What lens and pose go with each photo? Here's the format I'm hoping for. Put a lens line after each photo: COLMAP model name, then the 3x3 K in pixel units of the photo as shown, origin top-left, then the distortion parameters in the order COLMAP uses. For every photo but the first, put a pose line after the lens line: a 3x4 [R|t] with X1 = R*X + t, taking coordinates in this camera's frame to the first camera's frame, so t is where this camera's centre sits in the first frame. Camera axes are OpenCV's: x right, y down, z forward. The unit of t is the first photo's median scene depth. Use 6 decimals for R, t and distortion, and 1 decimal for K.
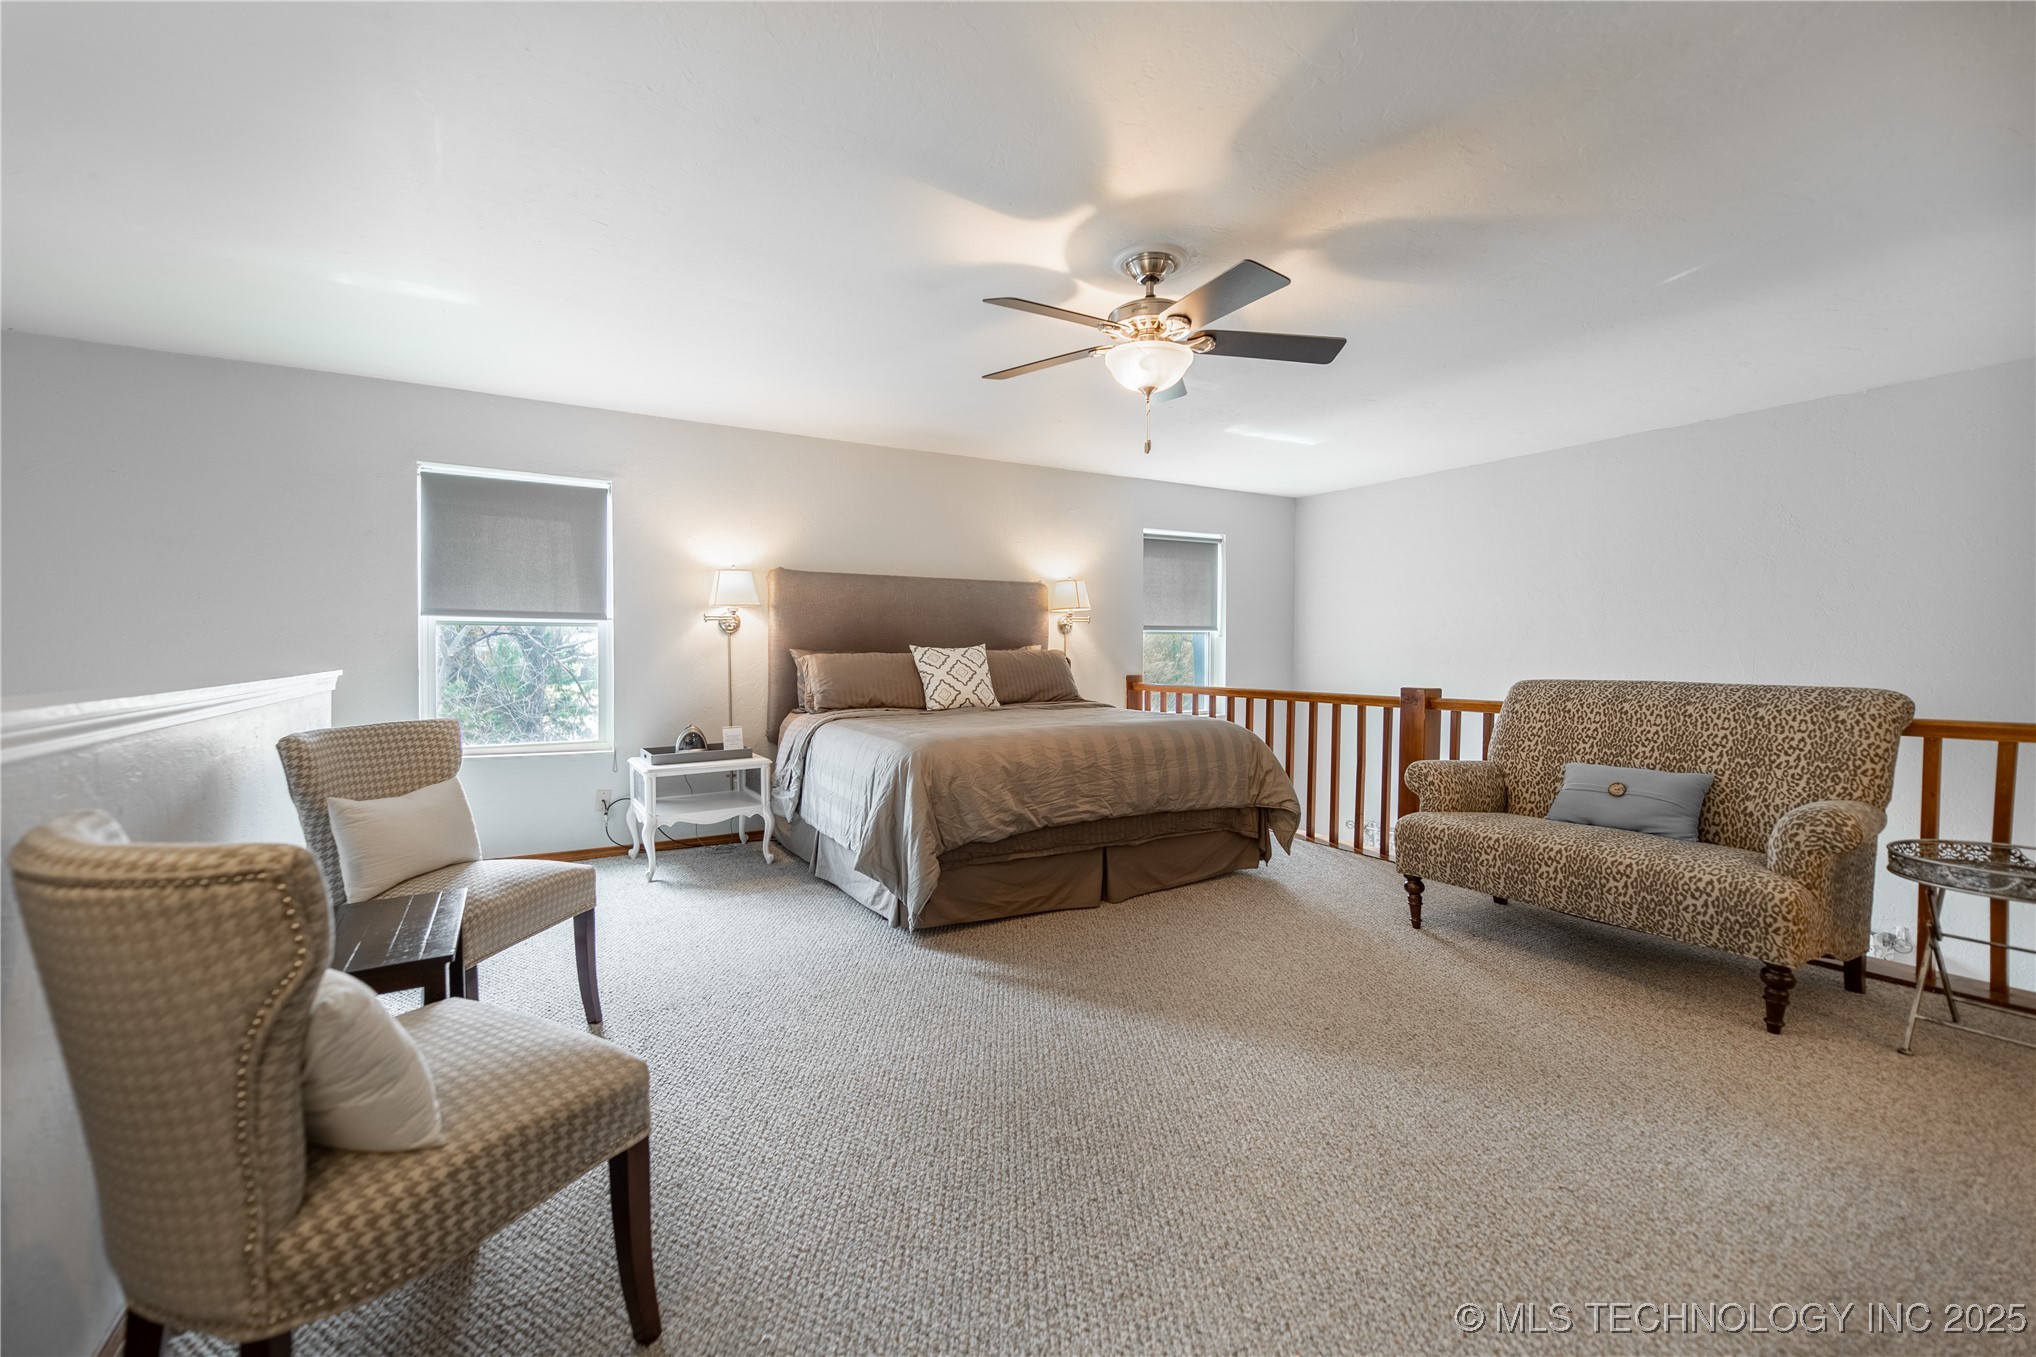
lens RADIAL K [[838.3, 0, 990.8], [0, 838.3, 656.4], [0, 0, 1]] dist [-0.000316, -0.000380]
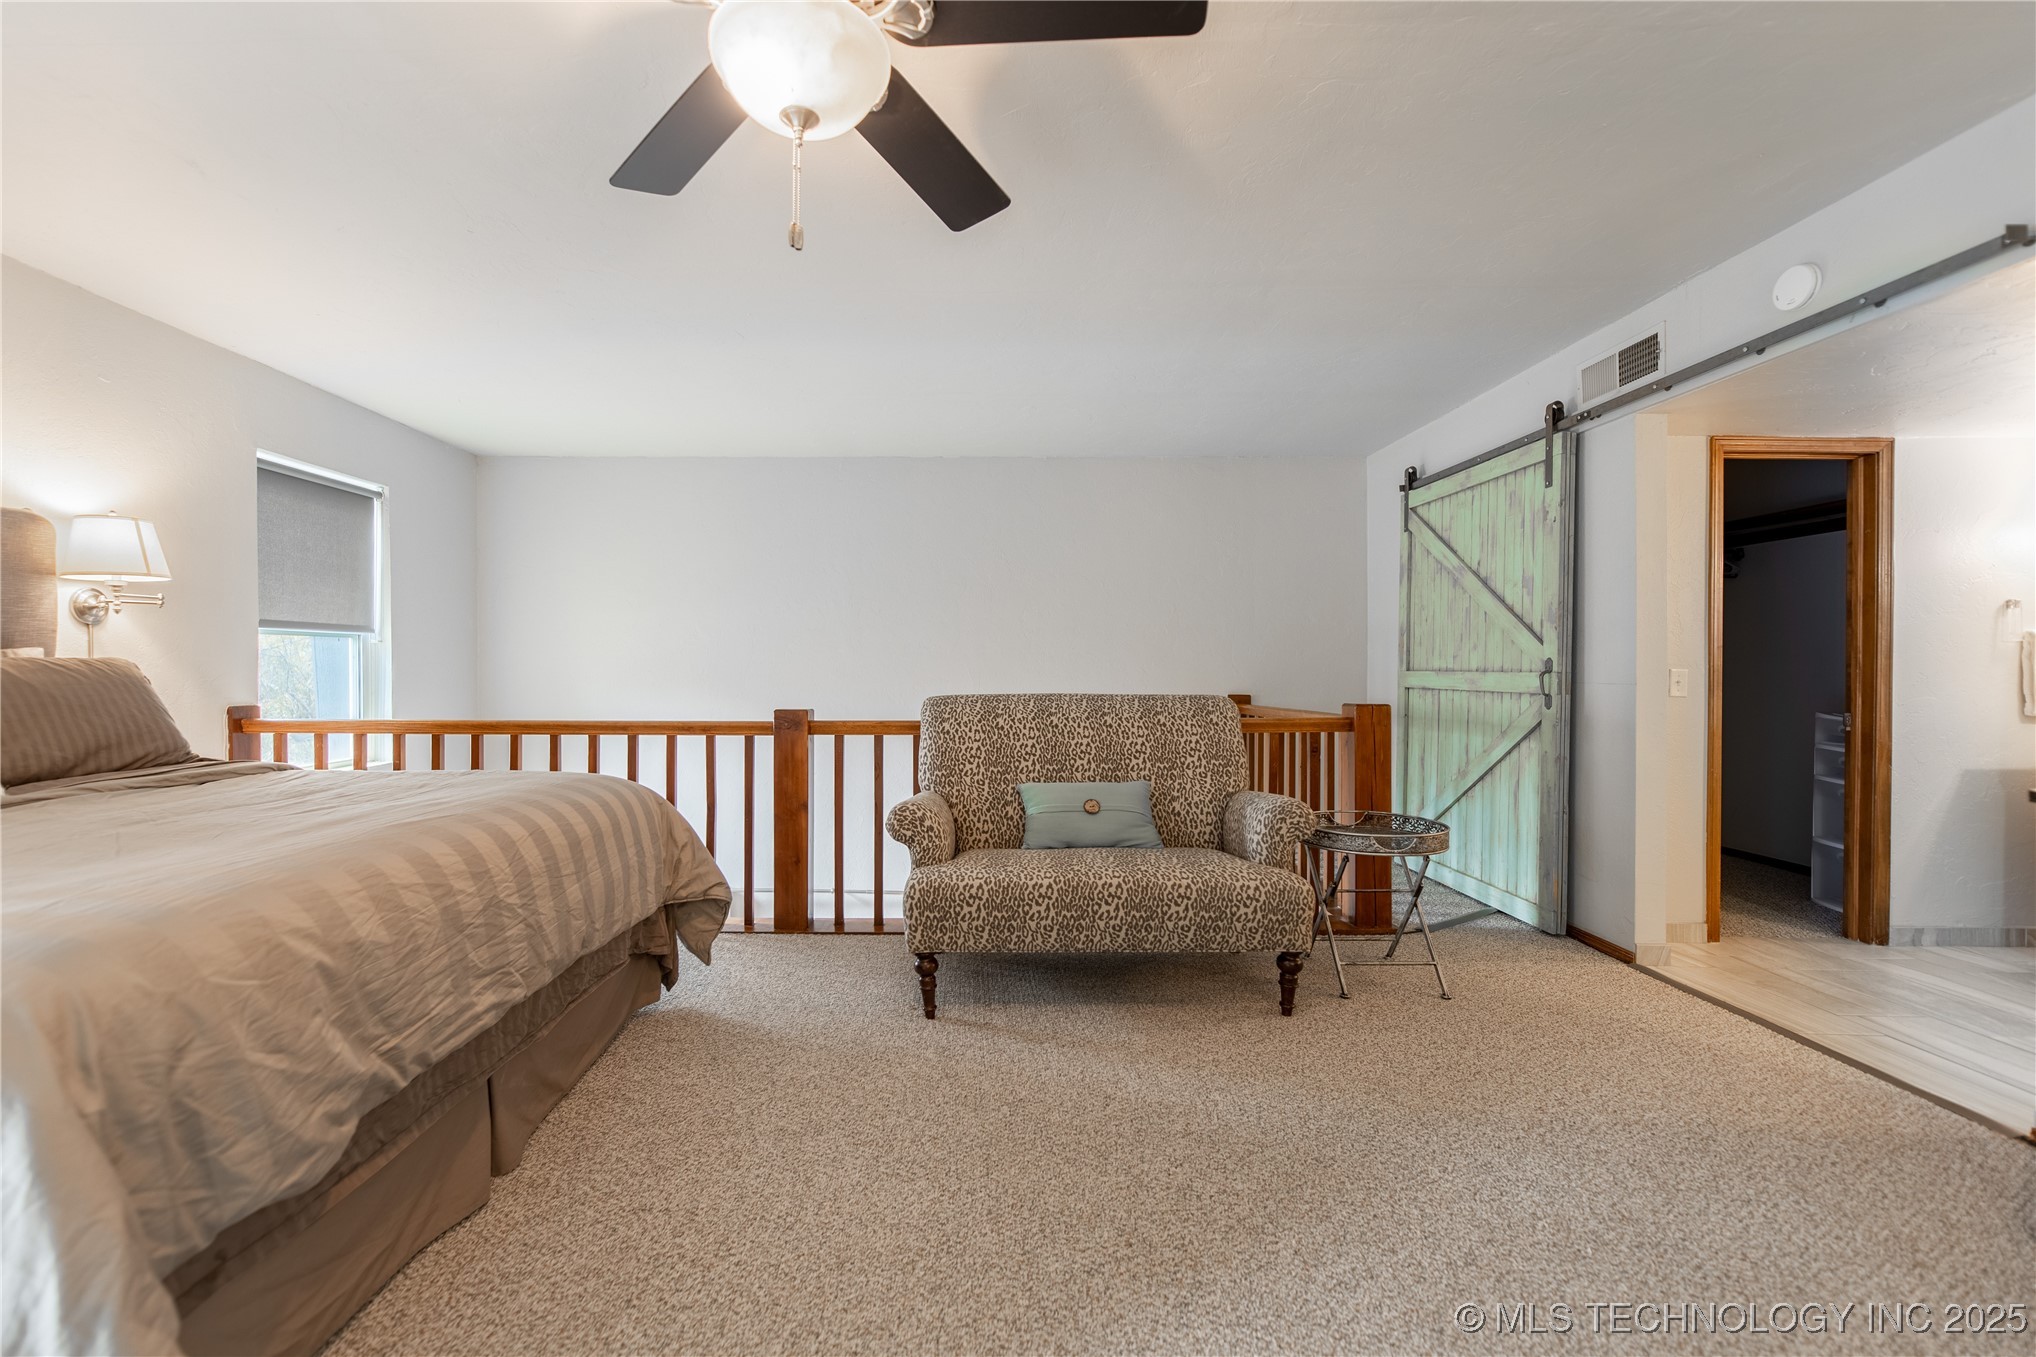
lens RADIAL K [[875.7, 0, 981.7], [0, 875.7, 675.1], [0, 0, 1]] dist [-0.008631, -0.000297]
pose [[0.498682, -0.003540, 0.866778, -0.160725], [0.004164, 0.999990, 0.001688, 0.004963], [-0.866775, 0.002767, 0.498692, 0.527979]]
